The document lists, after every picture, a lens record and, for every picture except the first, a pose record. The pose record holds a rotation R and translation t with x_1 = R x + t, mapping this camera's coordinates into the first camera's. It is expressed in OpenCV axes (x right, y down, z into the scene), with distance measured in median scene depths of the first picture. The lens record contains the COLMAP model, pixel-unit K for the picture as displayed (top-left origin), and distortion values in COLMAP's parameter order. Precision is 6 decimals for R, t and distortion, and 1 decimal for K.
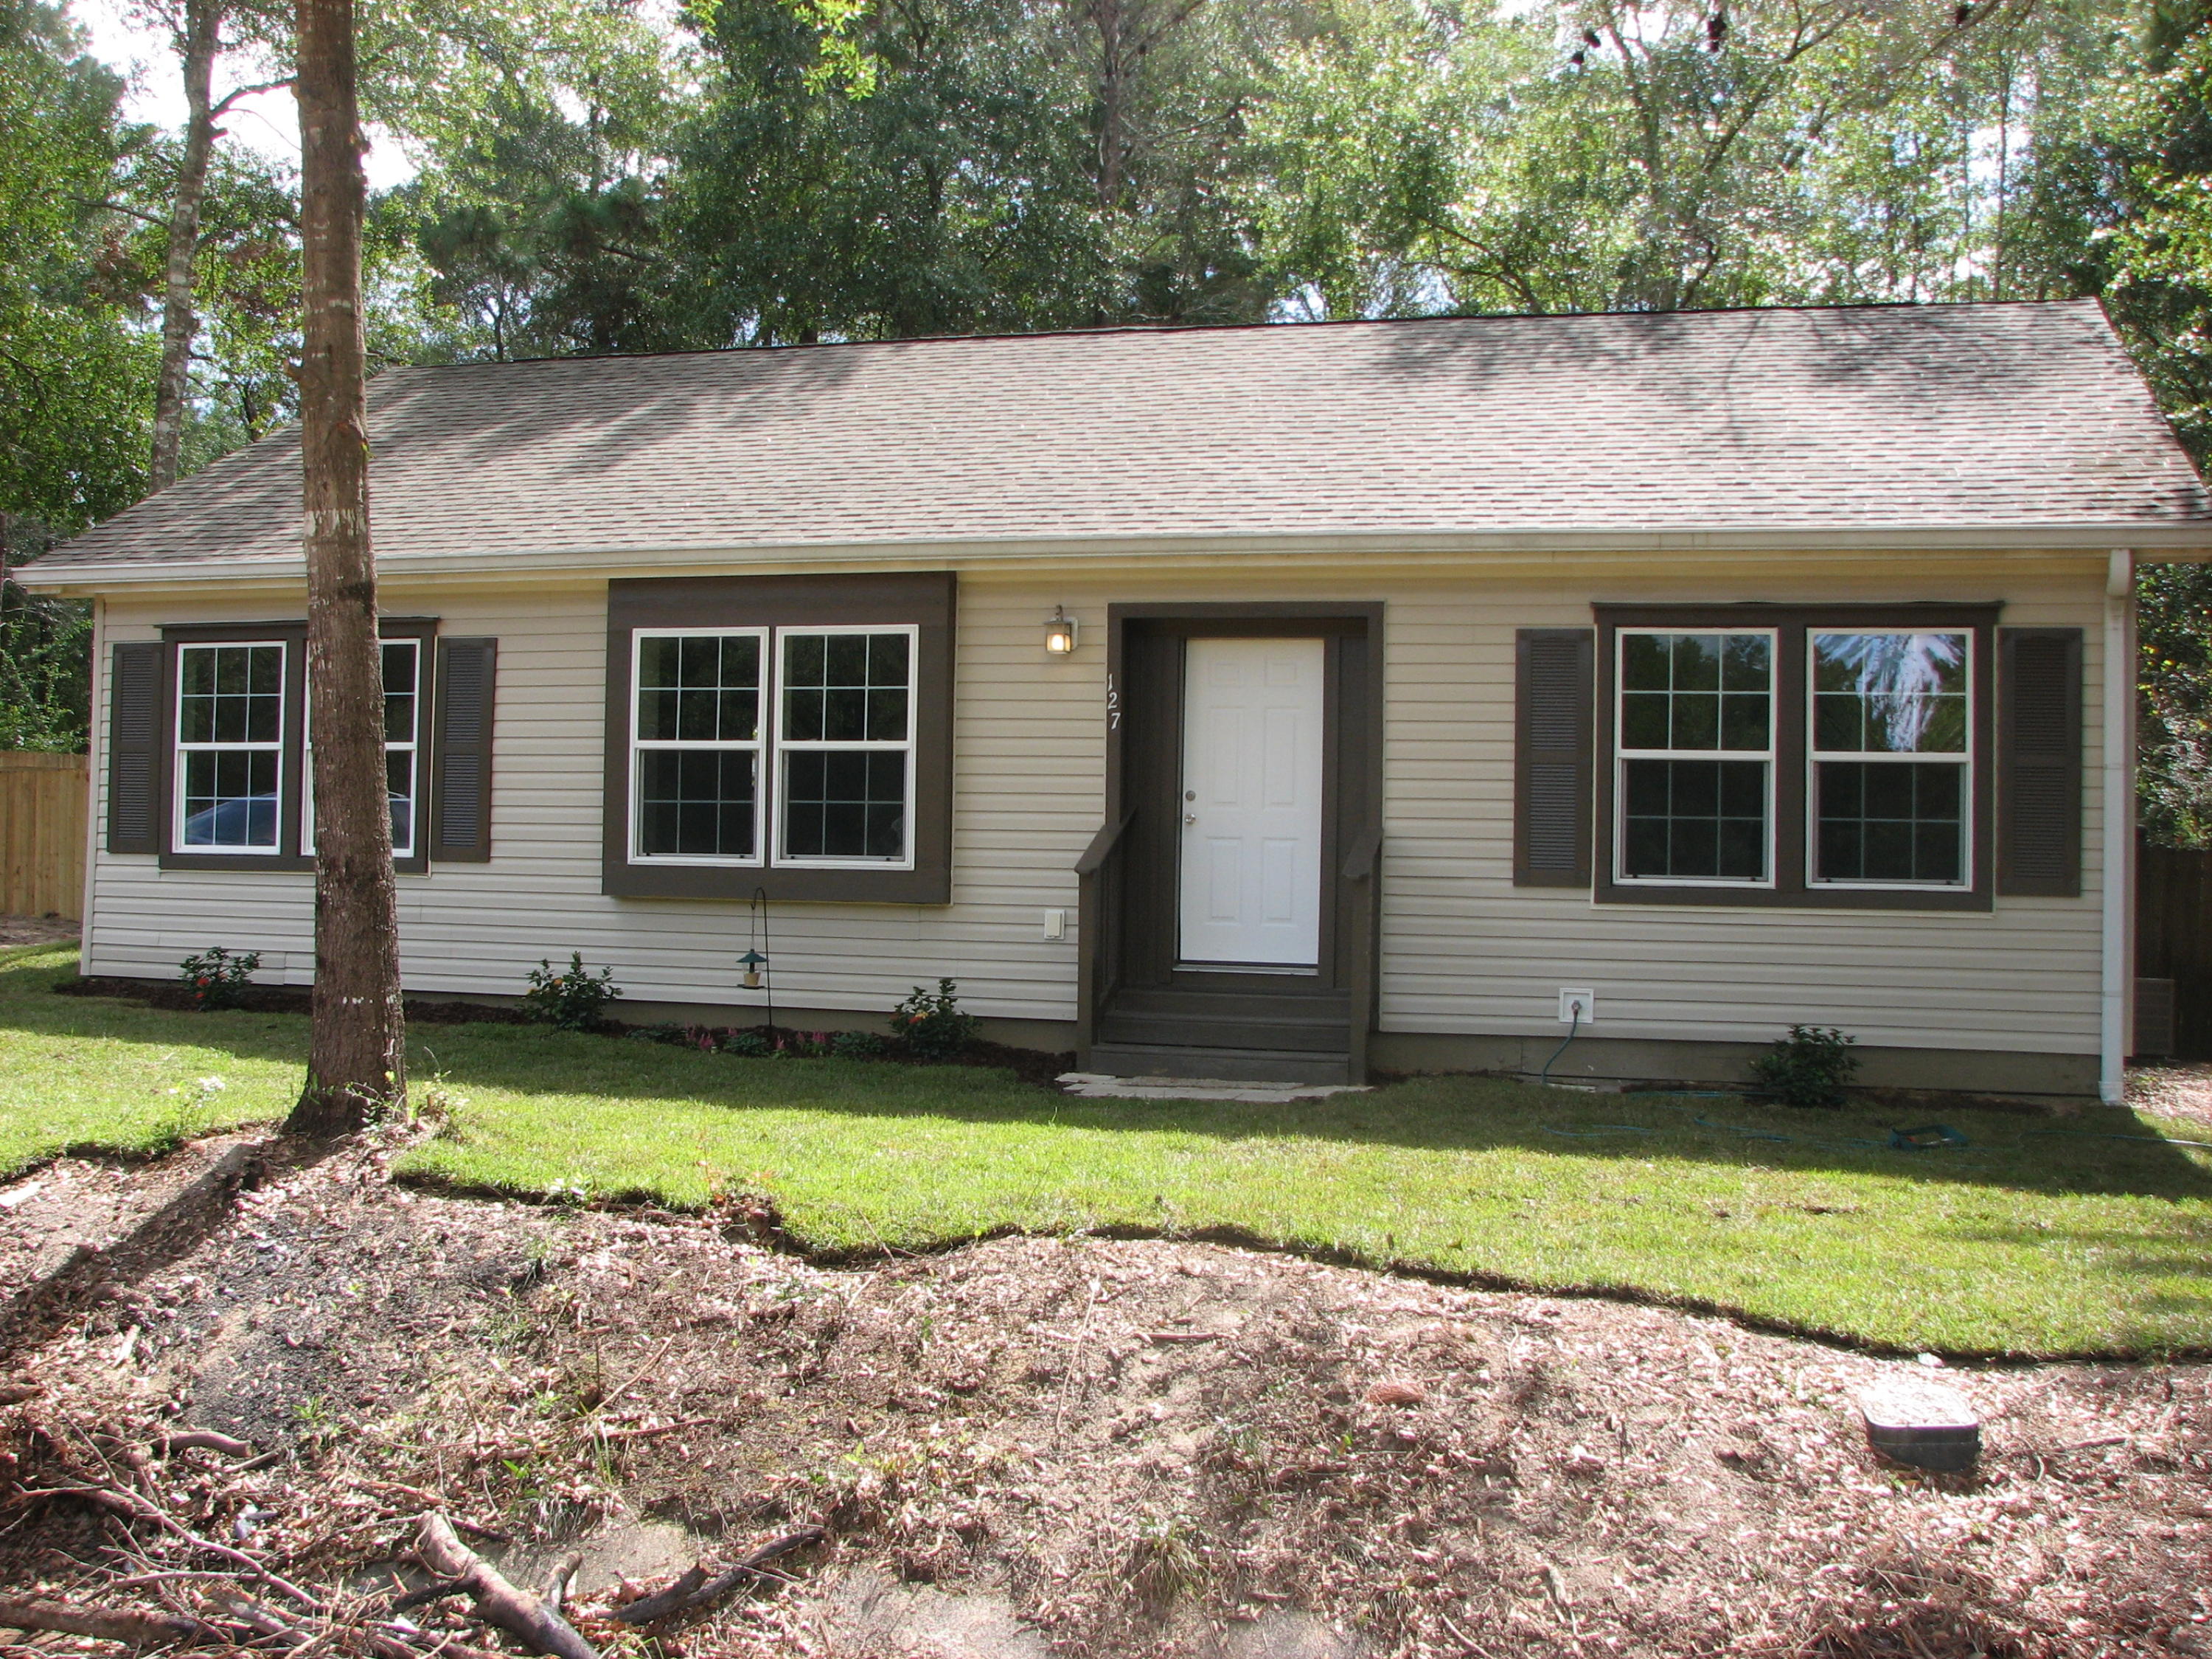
lens RADIAL K [[2340.3, 0, 1038.7], [0, 2340.3, 834.2], [0, 0, 1]] dist [-0.200536, 0.269298]
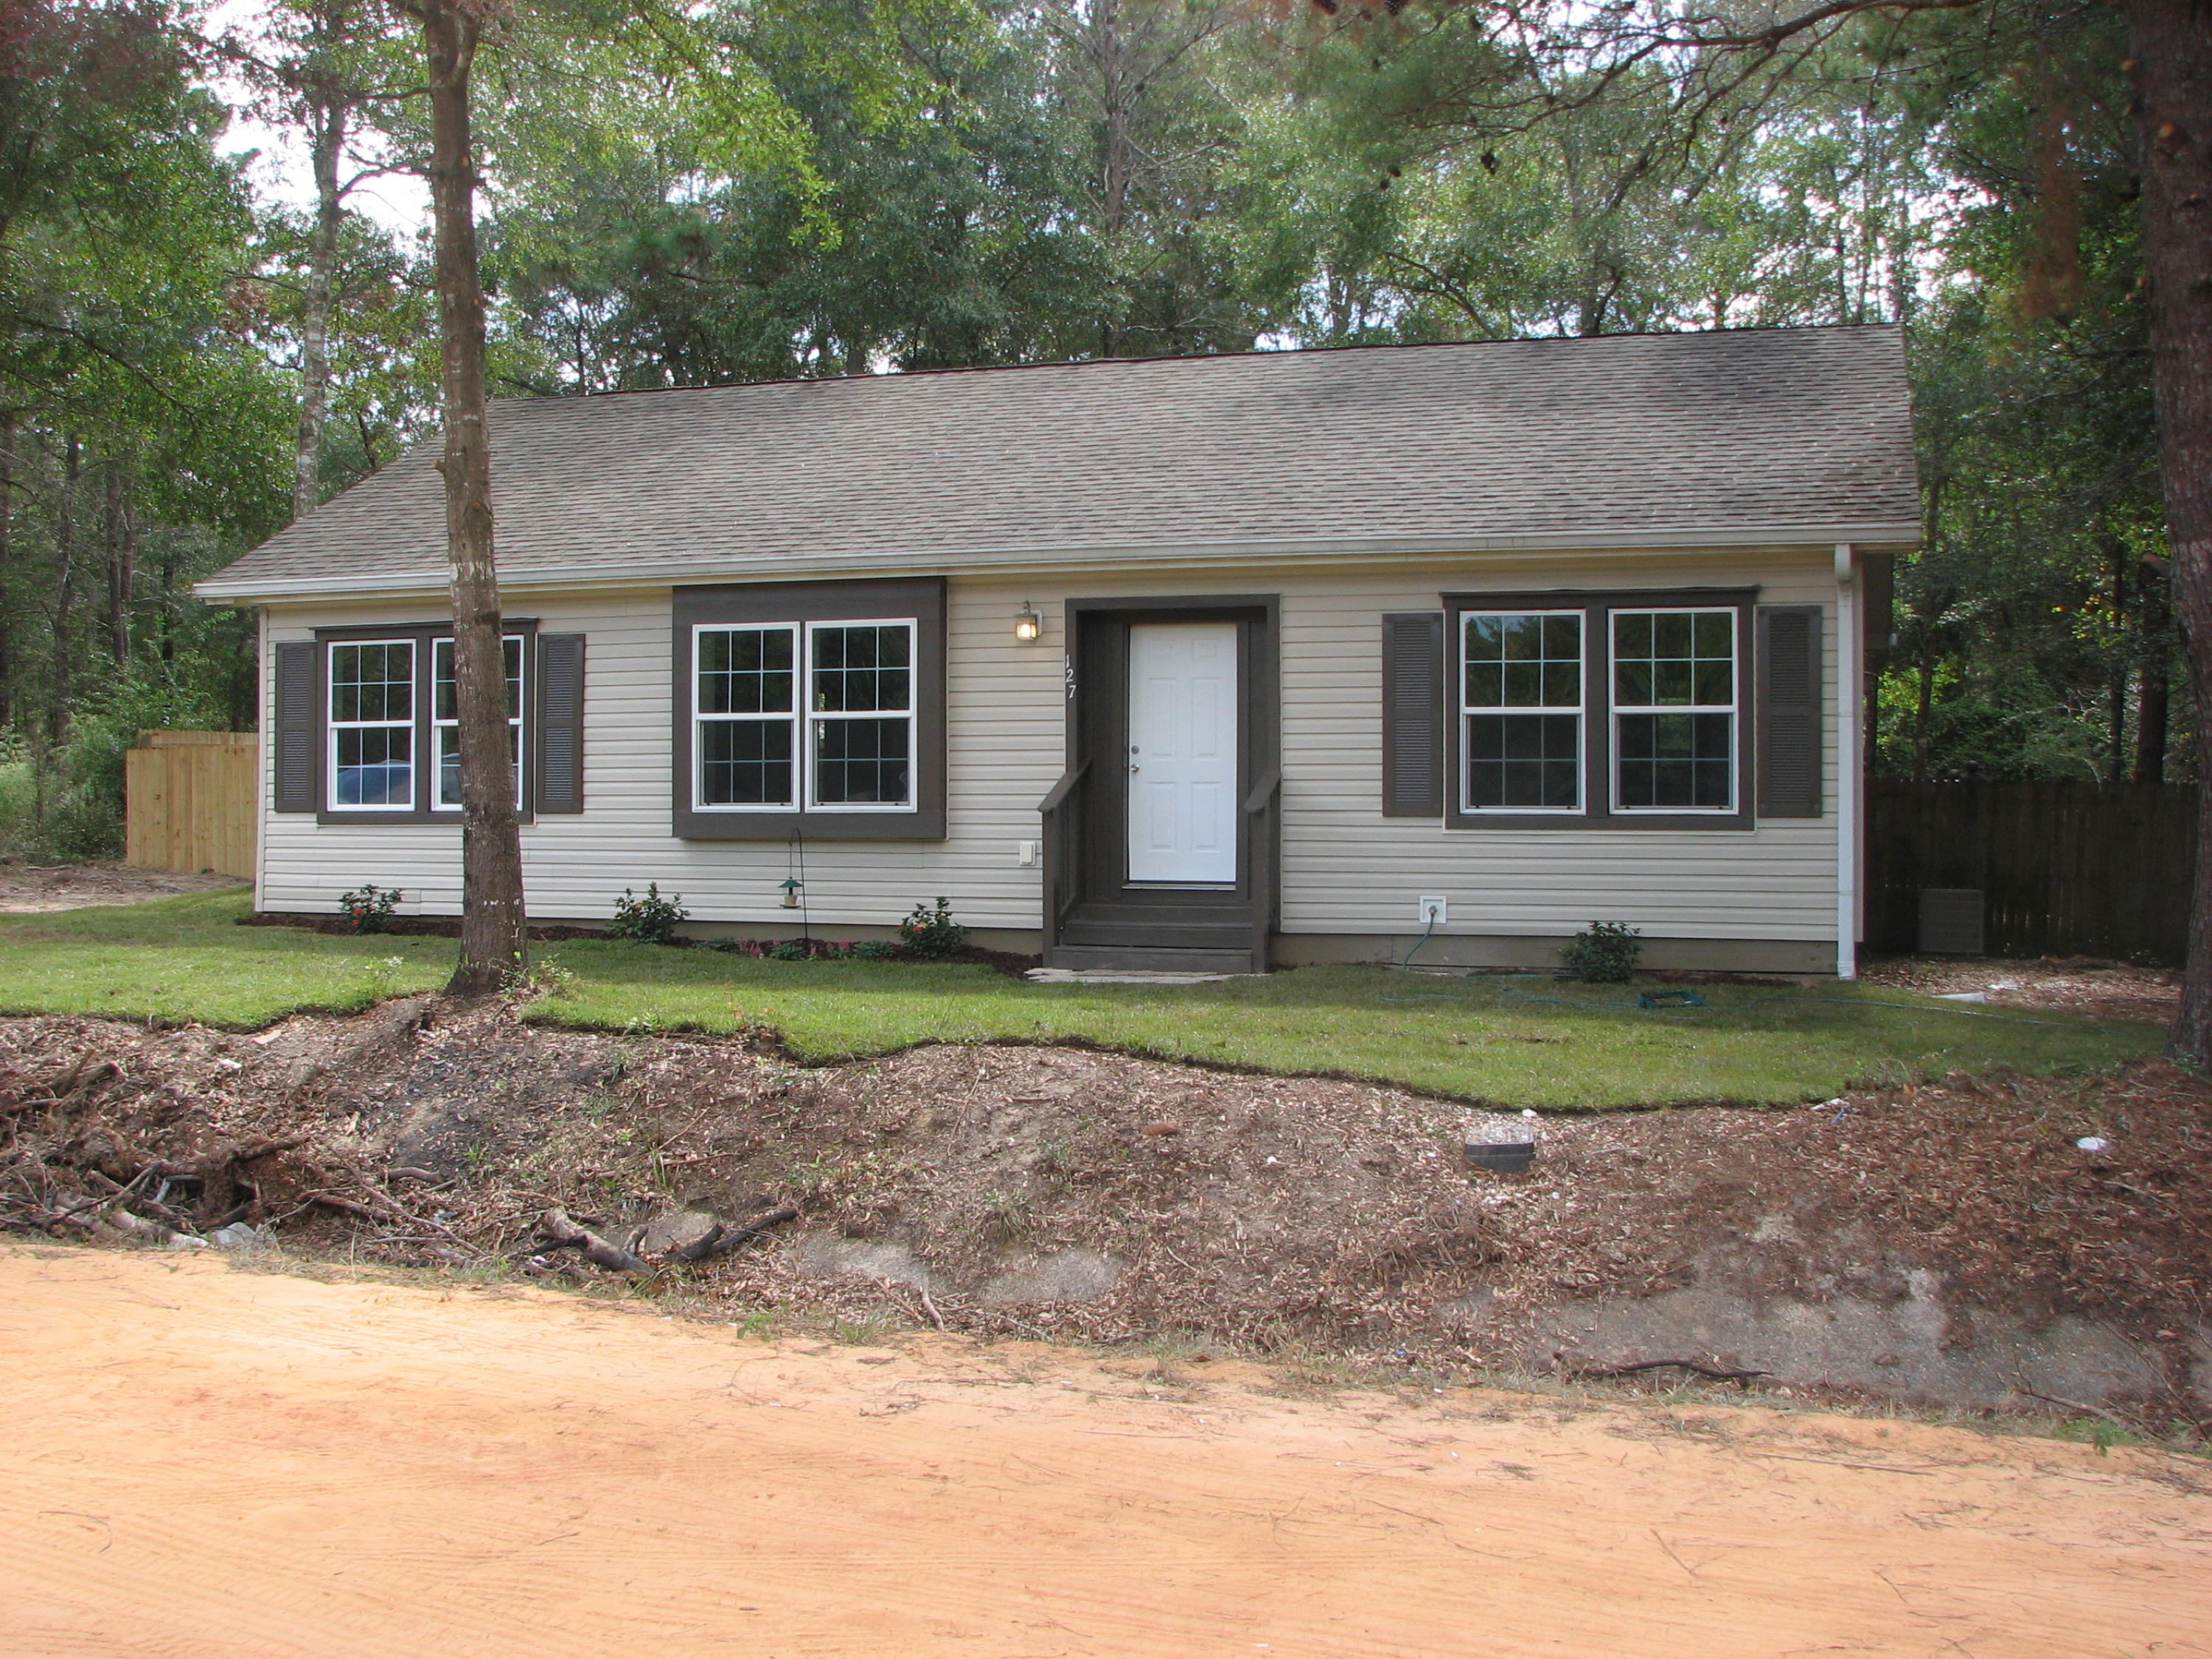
lens RADIAL K [[2340.3, 0, 1038.7], [0, 2340.3, 834.2], [0, 0, 1]] dist [-0.200536, 0.269298]
pose [[0.999139, -0.016559, -0.038041, 0.066055], [0.017242, 0.999695, 0.017706, 0.006457], [0.037737, -0.018346, 0.999119, -0.285997]]
